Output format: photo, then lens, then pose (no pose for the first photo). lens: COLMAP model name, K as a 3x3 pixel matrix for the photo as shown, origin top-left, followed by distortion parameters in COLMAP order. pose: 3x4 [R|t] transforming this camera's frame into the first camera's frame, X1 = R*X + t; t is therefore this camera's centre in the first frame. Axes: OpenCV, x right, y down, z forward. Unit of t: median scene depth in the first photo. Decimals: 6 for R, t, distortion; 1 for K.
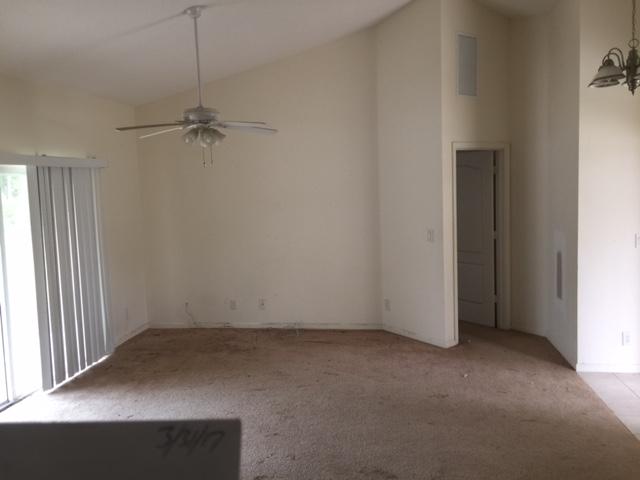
lens RADIAL K [[552.8, 0, 320.0], [0, 552.8, 240.0], [0, 0, 1]] dist [0.001339, -0.008081]
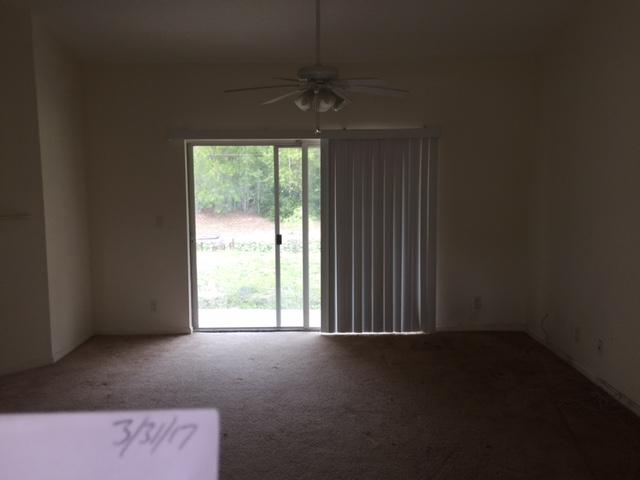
lens RADIAL K [[485.8, 0, 320.0], [0, 485.8, 240.0], [0, 0, 1]] dist [0.000786, 0.000216]
pose [[0.217360, 0.179557, -0.959434, 0.447591], [-0.094952, 0.982163, 0.162299, -0.088663], [0.971462, 0.055823, 0.230532, 0.739208]]
